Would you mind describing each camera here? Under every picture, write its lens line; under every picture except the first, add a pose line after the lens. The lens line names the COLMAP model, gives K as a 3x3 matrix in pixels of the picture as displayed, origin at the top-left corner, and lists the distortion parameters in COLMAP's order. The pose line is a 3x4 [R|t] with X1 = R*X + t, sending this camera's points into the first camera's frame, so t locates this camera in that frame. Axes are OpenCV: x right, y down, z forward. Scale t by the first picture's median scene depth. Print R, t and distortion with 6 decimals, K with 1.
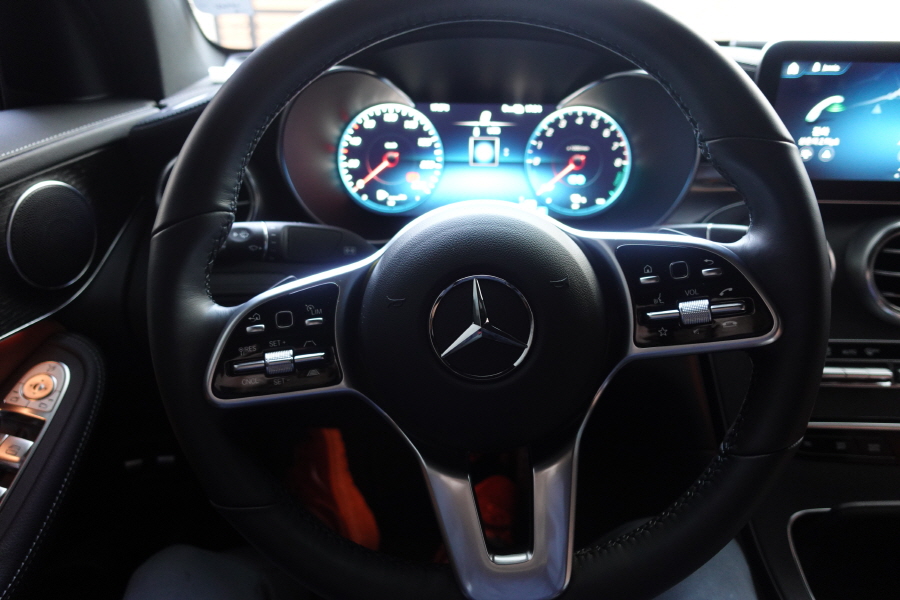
lens RADIAL K [[613.8, 0, 450.0], [0, 613.8, 300.0], [0, 0, 1]] dist [0.002006, -0.024556]
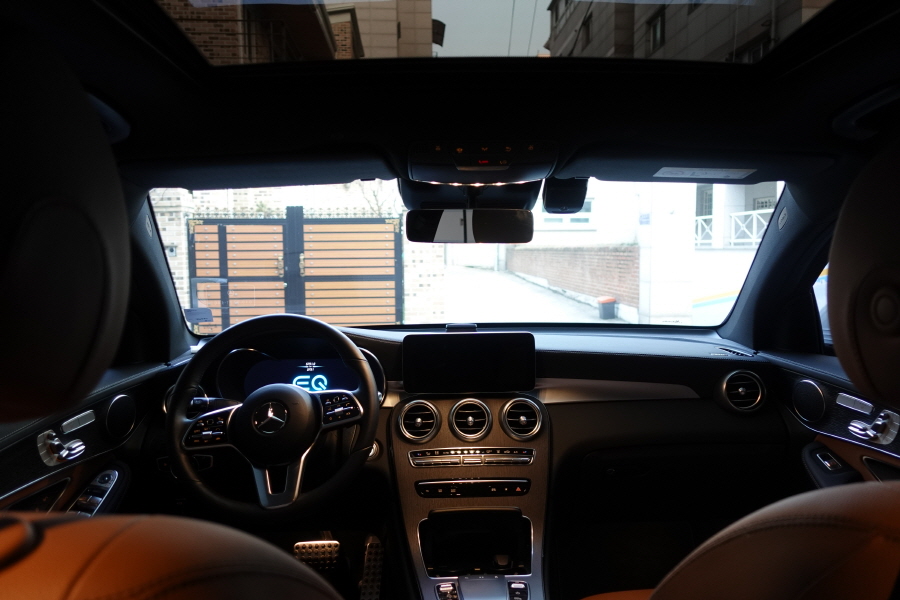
lens RADIAL K [[613.8, 0, 450.0], [0, 613.8, 300.0], [0, 0, 1]] dist [0.002006, -0.024556]
pose [[0.996012, -0.064293, 0.061854, 0.578185], [0.083454, 0.916527, -0.391171, 0.561043], [-0.031541, 0.394773, 0.918237, -1.558240]]
